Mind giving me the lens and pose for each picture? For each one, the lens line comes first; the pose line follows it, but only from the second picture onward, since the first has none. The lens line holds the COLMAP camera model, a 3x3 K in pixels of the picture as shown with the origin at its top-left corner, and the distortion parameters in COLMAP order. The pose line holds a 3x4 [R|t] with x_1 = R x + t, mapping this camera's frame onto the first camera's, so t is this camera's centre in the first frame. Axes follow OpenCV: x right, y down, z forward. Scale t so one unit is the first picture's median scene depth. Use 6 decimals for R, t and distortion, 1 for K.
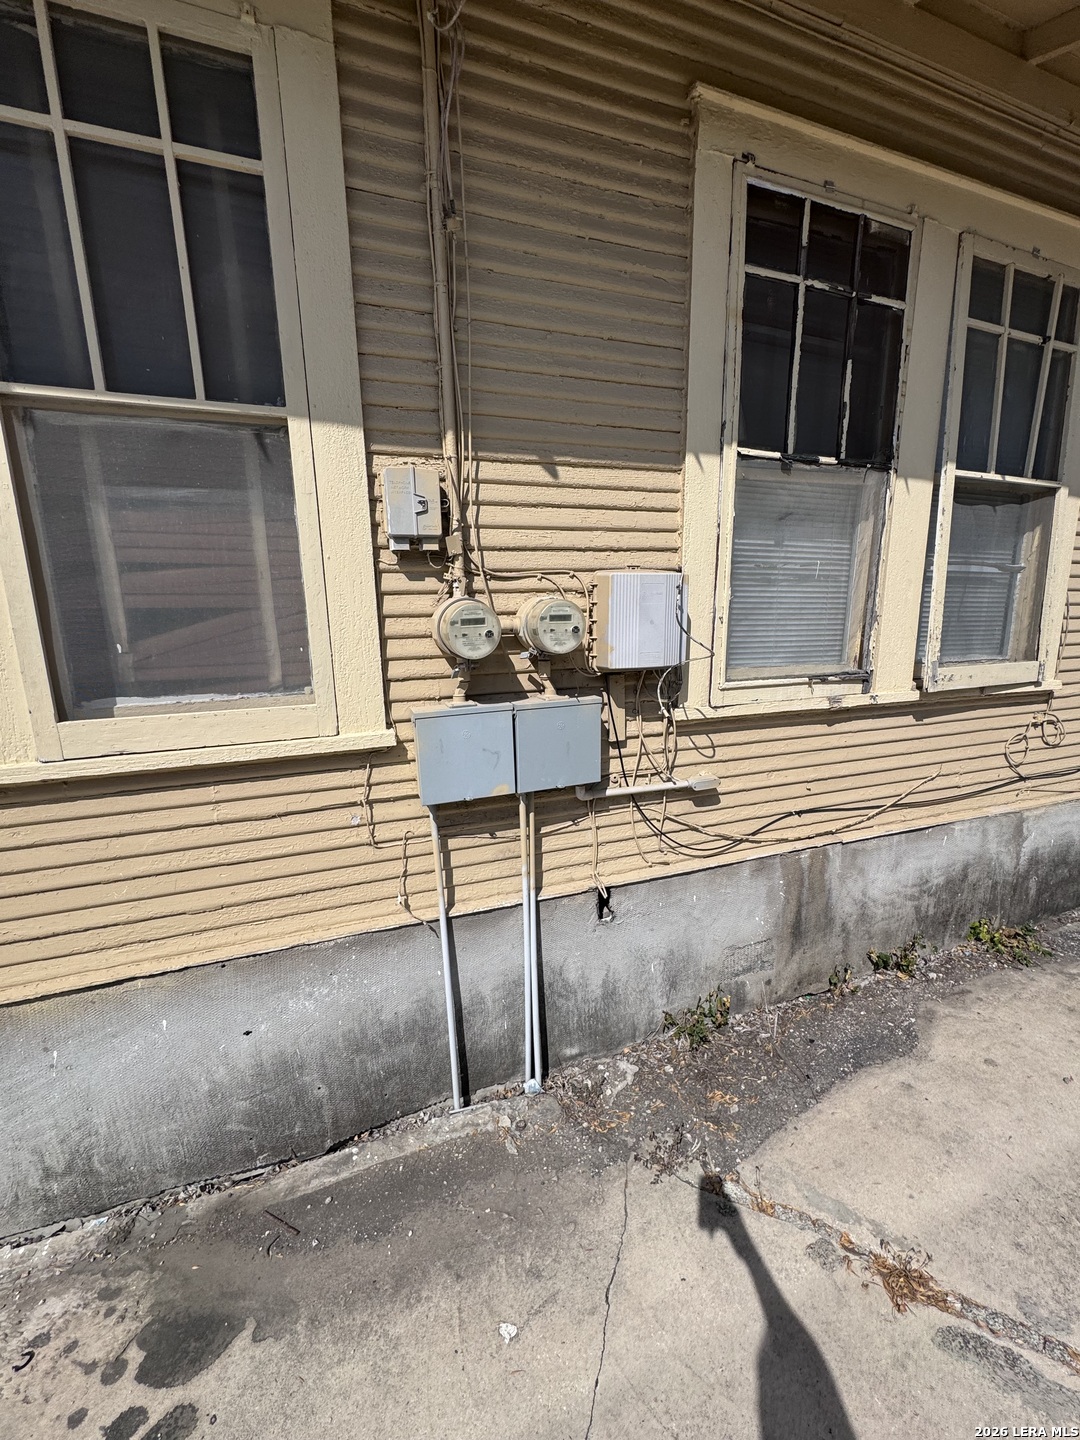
lens RADIAL K [[575.1, 0, 540.9], [0, 575.1, 719.0], [0, 0, 1]] dist [-0.002136, 0.000189]
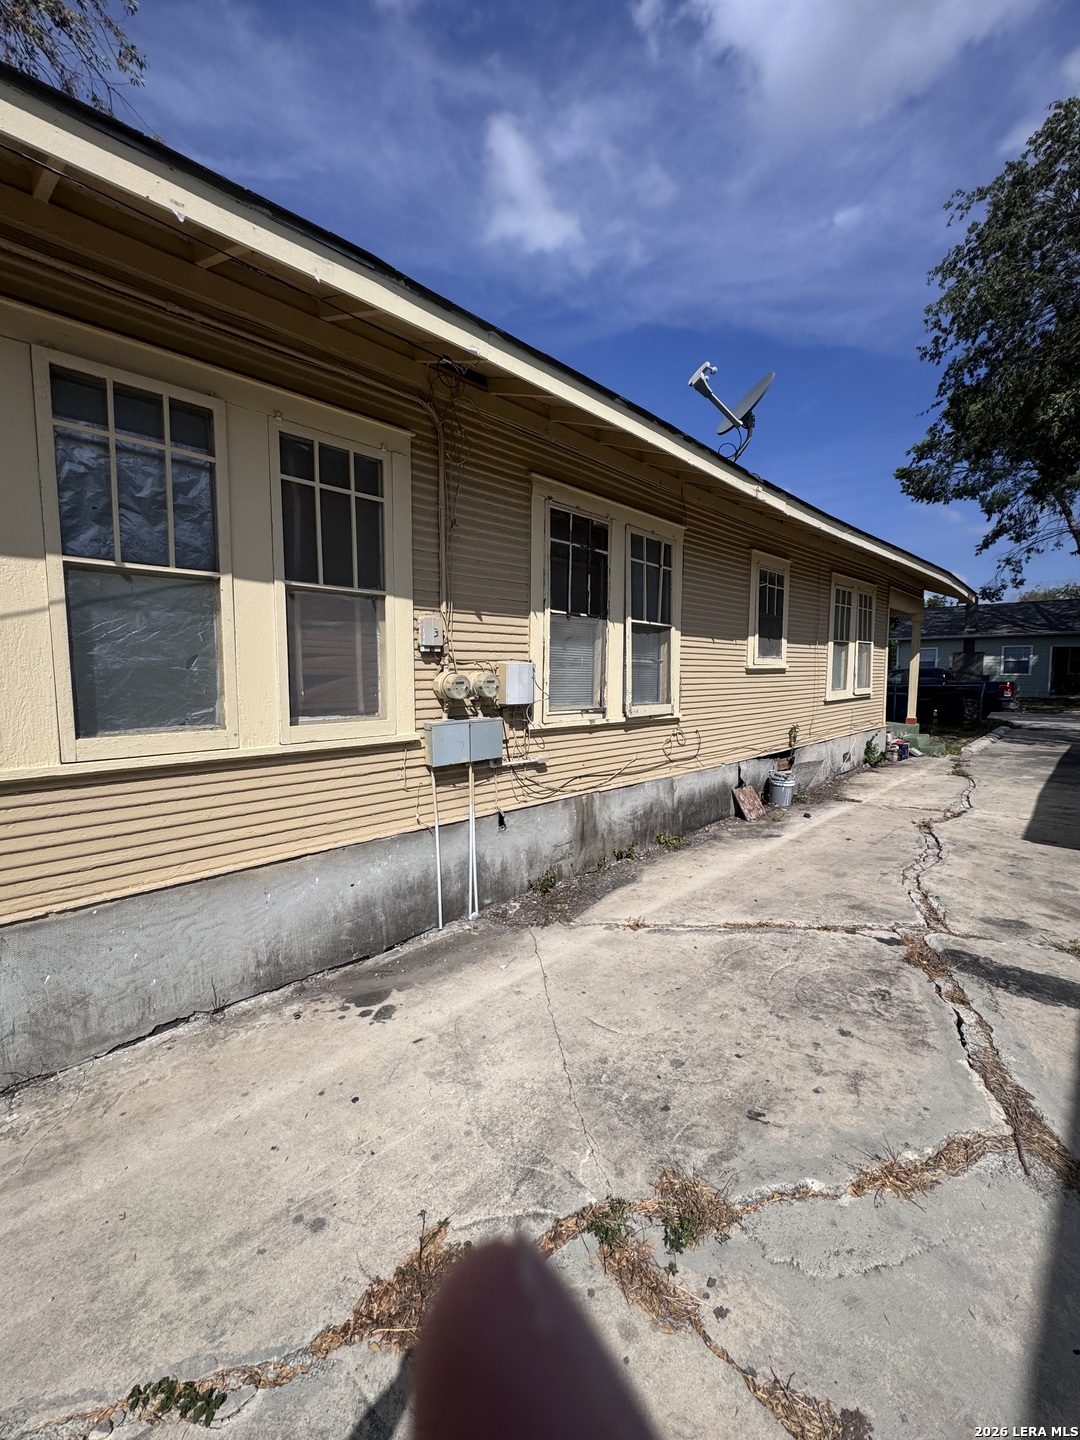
lens RADIAL K [[575.1, 0, 540.9], [0, 575.1, 719.0], [0, 0, 1]] dist [-0.002136, 0.000189]
pose [[0.907947, -0.014641, 0.418830, -0.624588], [0.060572, 0.993480, -0.096581, 0.172801], [-0.414686, 0.113060, 0.902914, -0.956146]]
